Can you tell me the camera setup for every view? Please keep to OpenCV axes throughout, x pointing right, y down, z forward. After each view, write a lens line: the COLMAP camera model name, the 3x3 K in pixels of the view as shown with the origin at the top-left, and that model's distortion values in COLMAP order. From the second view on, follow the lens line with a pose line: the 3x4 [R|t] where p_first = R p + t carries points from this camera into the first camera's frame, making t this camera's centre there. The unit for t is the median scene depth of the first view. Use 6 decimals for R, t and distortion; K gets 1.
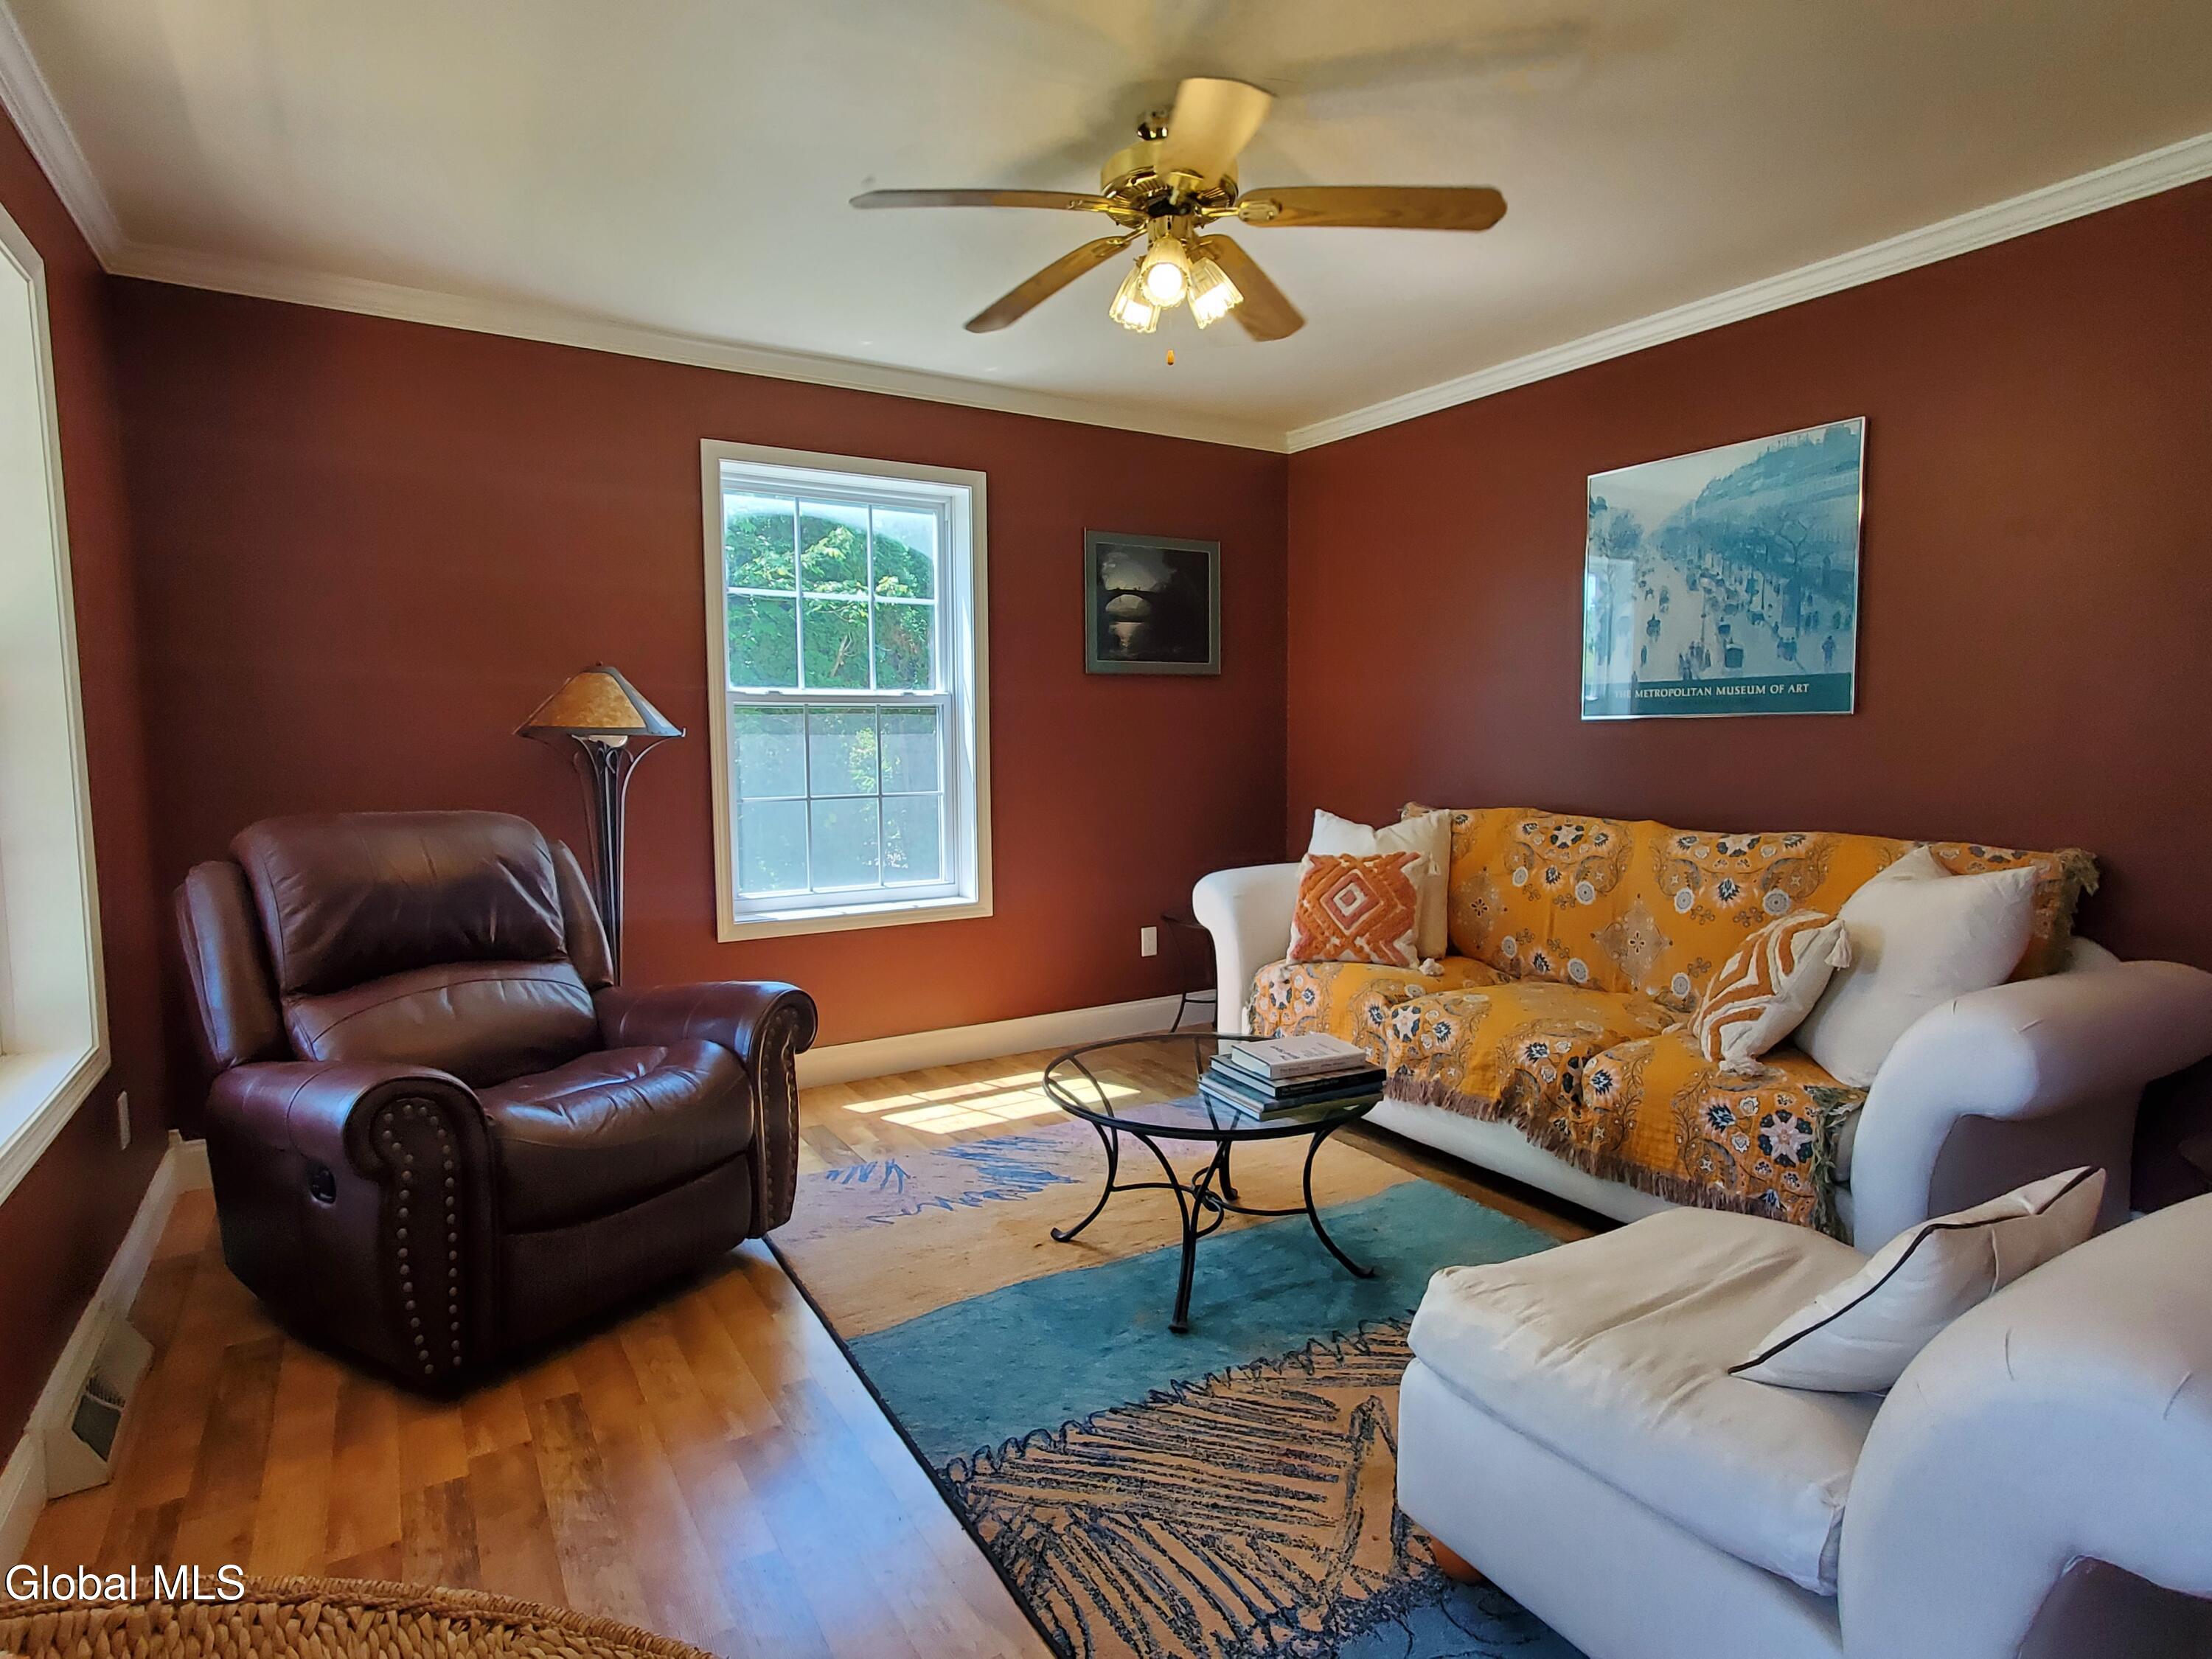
lens RADIAL K [[1204.3, 0, 1100.3], [0, 1204.3, 827.6], [0, 0, 1]] dist [0.006850, 0.001536]
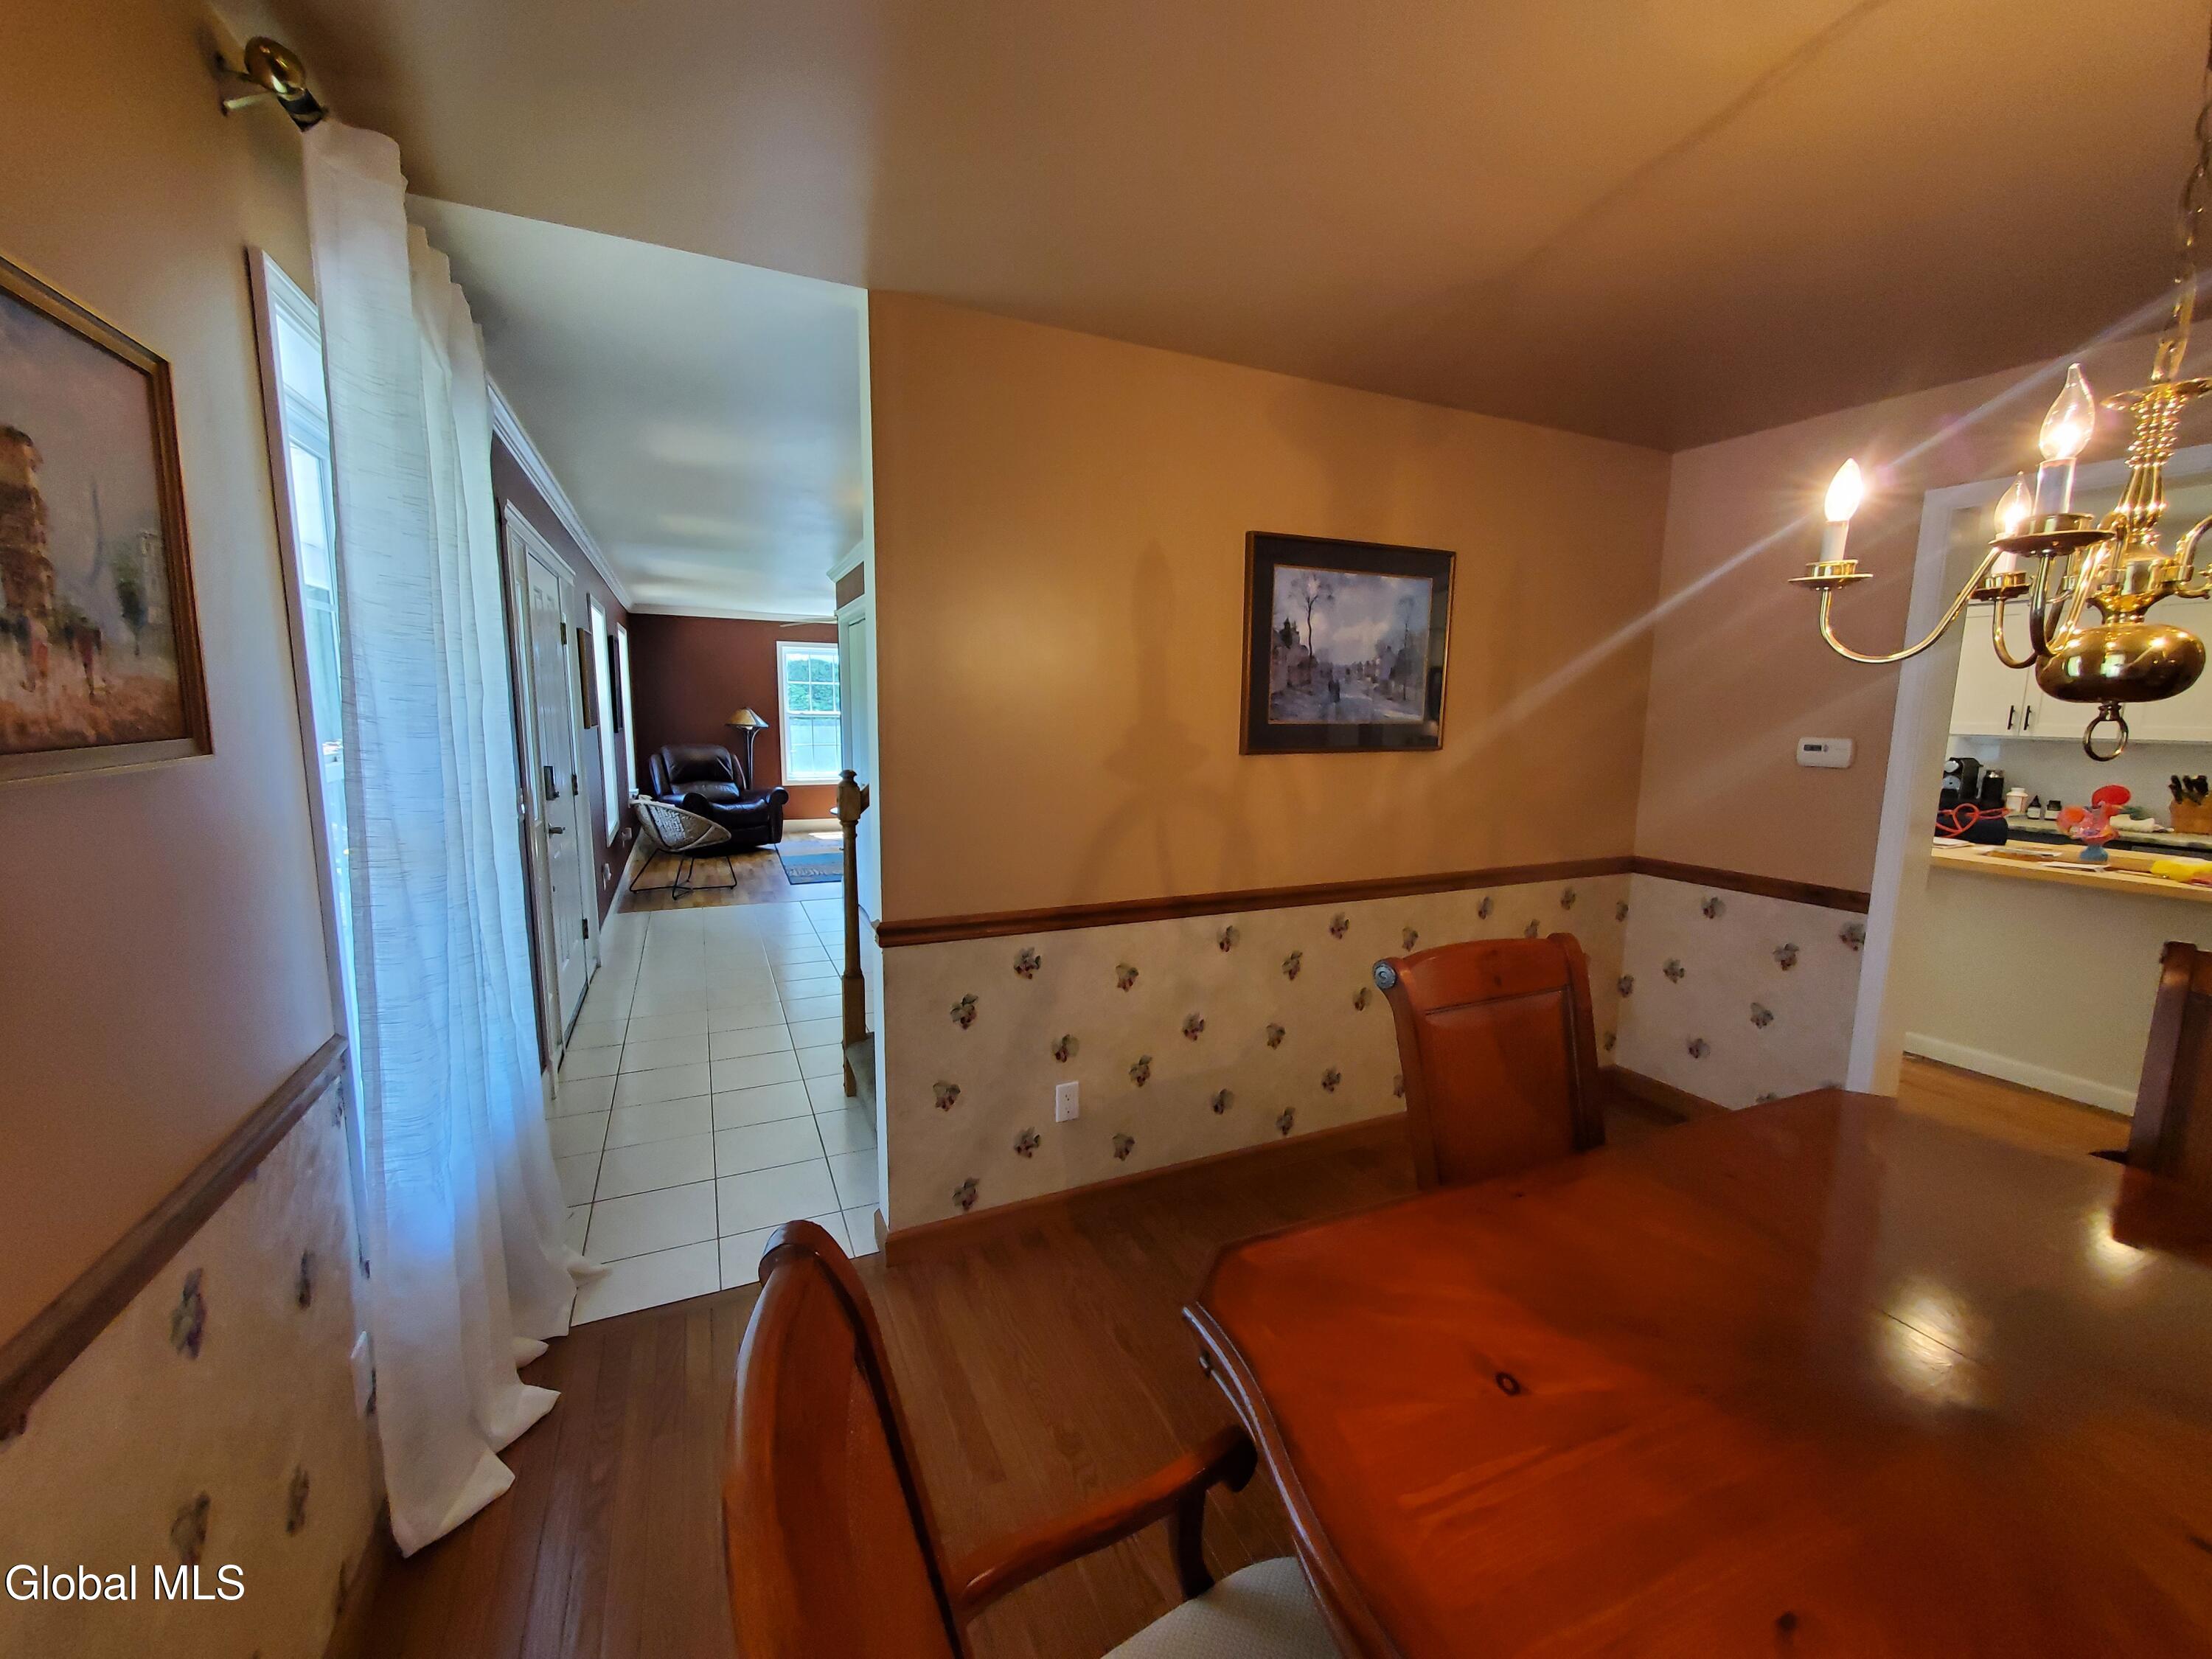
lens RADIAL K [[879.4, 0, 1100.1], [0, 879.4, 827.0], [0, 0, 1]] dist [0.005984, -0.001279]
pose [[0.993600, 0.035036, -0.107387, 1.100793], [-0.029154, 0.998013, 0.055860, 0.057894], [0.109131, -0.052372, 0.992647, -1.804061]]
